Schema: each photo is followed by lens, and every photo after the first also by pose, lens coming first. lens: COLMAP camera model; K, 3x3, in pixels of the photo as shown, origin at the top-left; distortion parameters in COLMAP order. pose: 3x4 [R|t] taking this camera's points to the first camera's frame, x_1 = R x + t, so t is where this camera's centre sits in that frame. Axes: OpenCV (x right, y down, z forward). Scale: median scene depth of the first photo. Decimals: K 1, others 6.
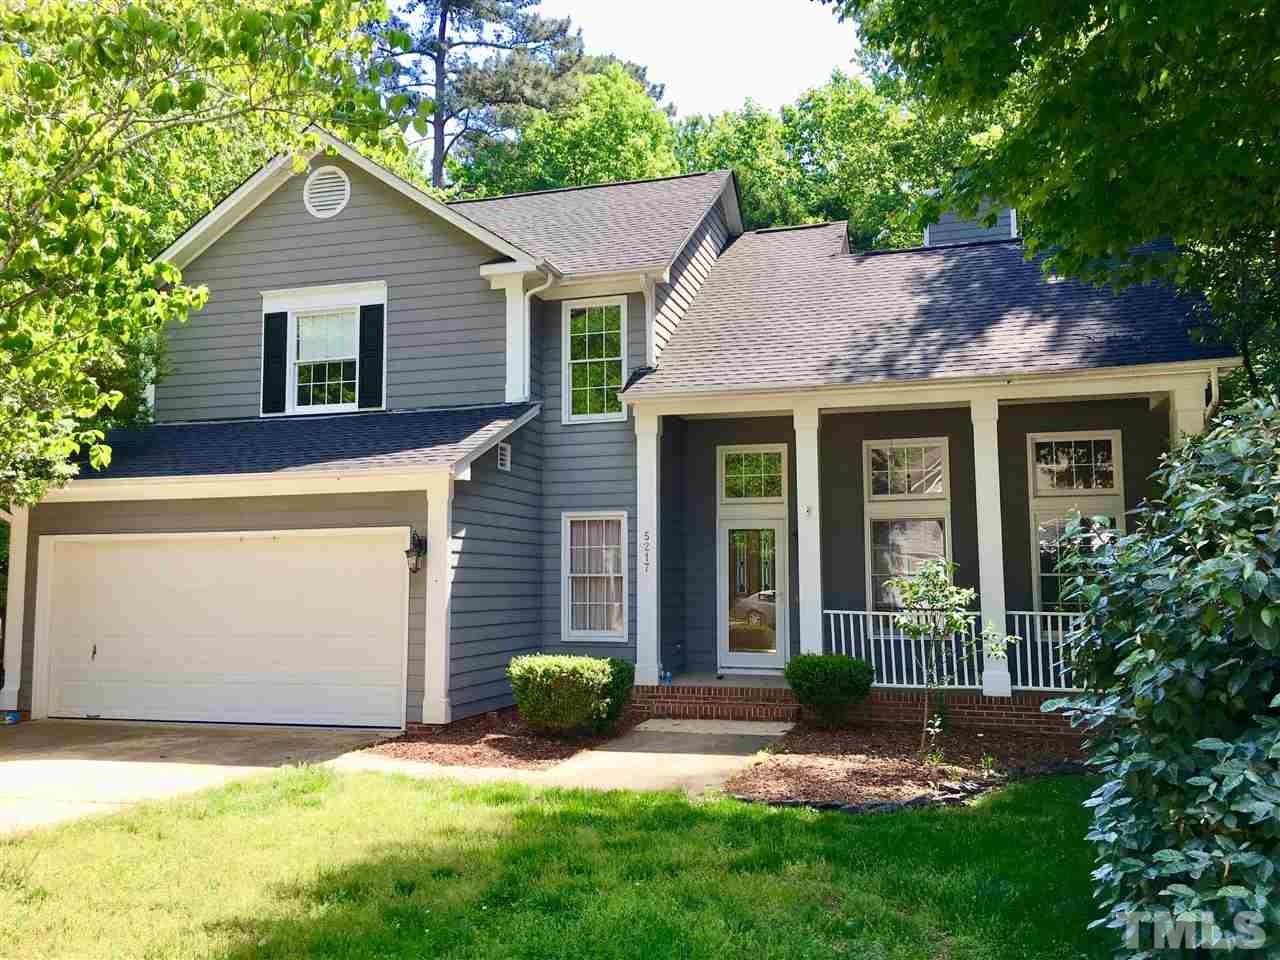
lens RADIAL K [[1092.7, 0, 635.3], [0, 1092.7, 472.5], [0, 0, 1]] dist [0.082798, -0.118153]
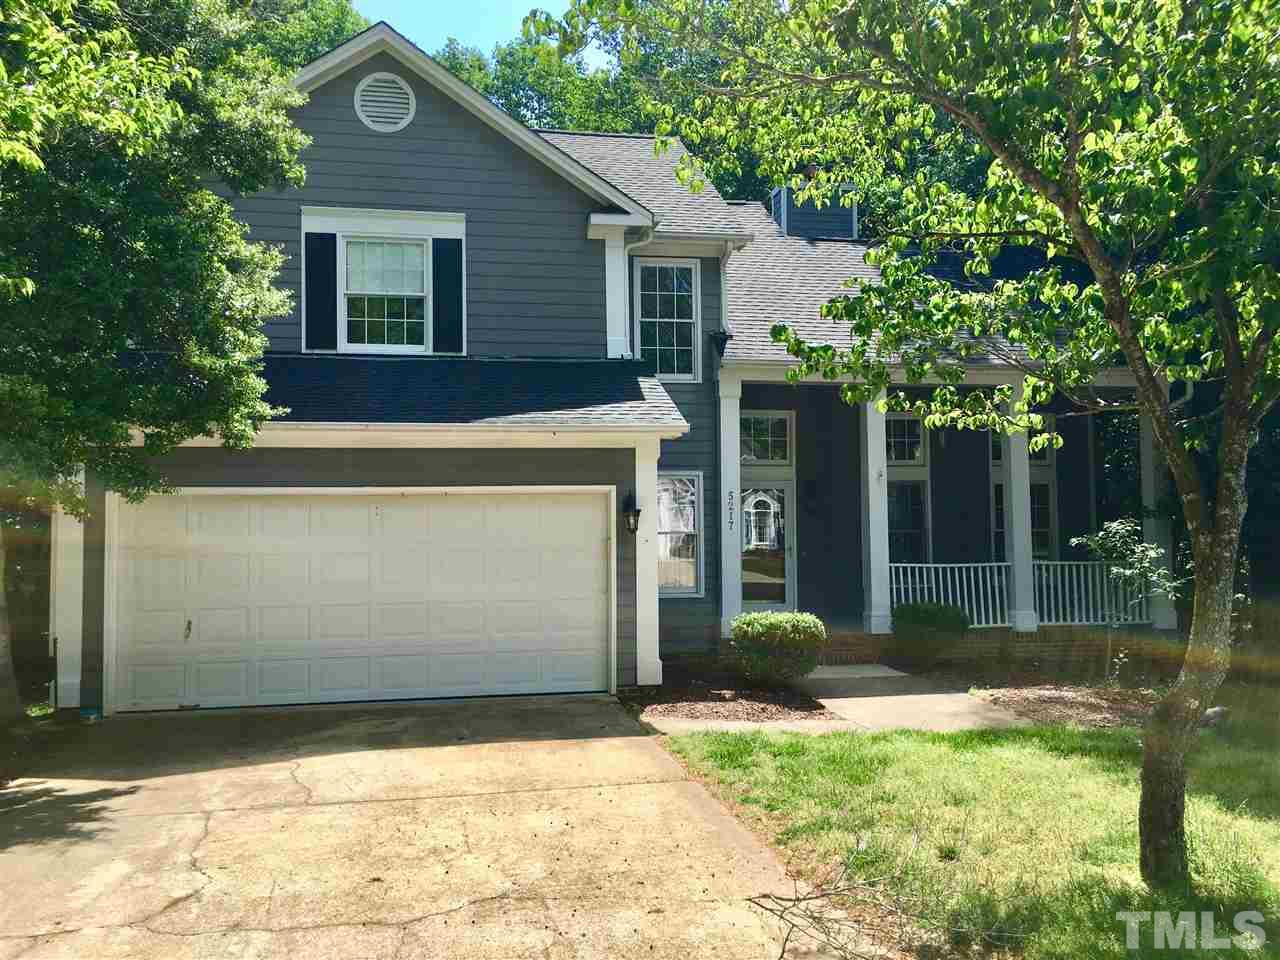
lens RADIAL K [[1092.7, 0, 635.3], [0, 1092.7, 472.5], [0, 0, 1]] dist [0.082798, -0.118153]
pose [[0.888715, 0.019544, 0.458043, -0.521241], [-0.039644, 0.998625, 0.034310, 0.003772], [-0.456743, -0.048651, 0.888267, 0.112181]]
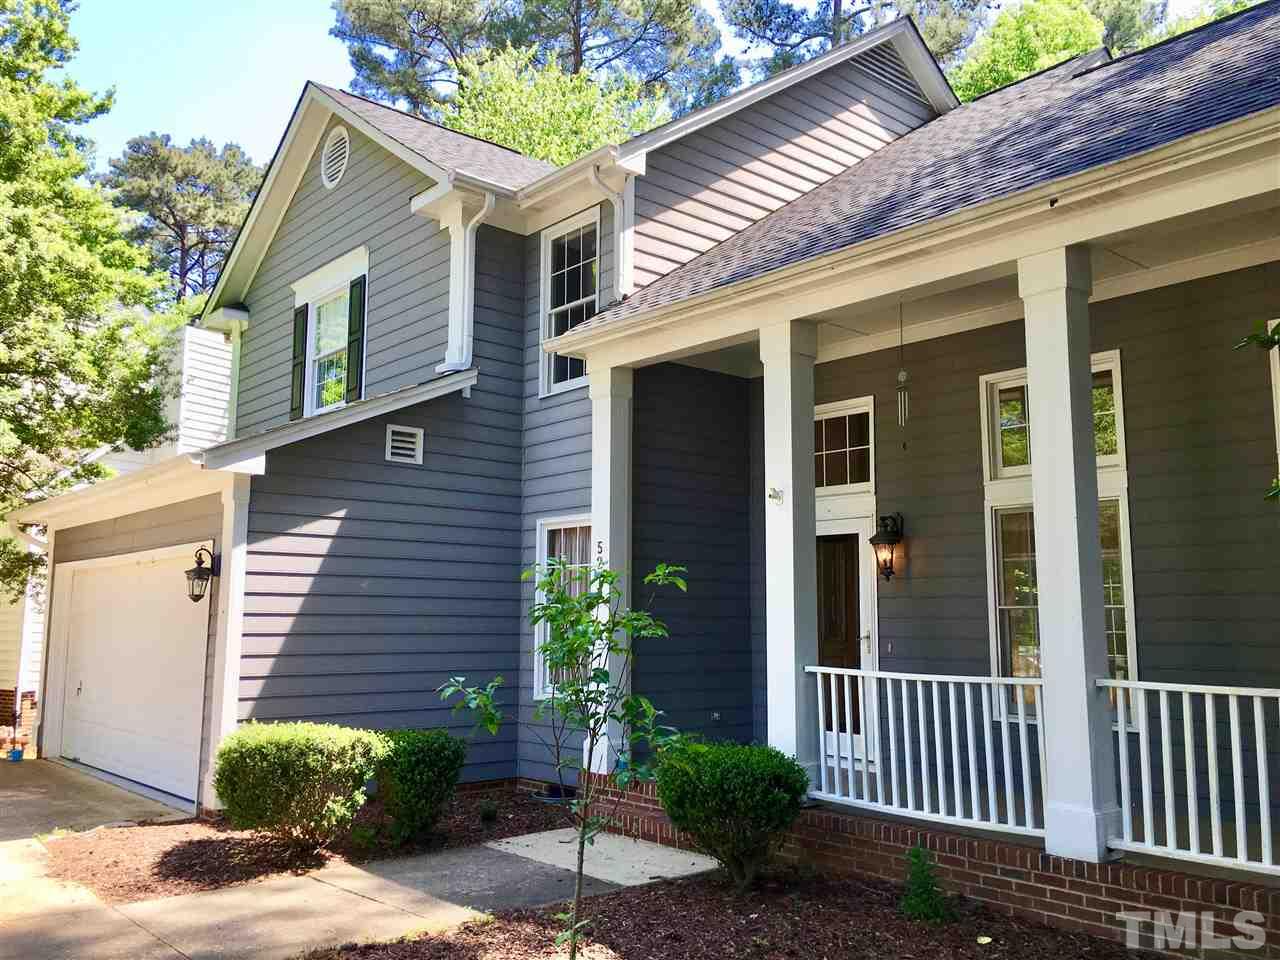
lens RADIAL K [[1092.7, 0, 635.3], [0, 1092.7, 472.5], [0, 0, 1]] dist [0.082798, -0.118153]
pose [[0.844410, -0.065564, -0.531670, 0.370491], [0.045664, 0.997679, -0.050506, 0.044842], [0.533748, 0.018370, 0.845444, 0.421102]]
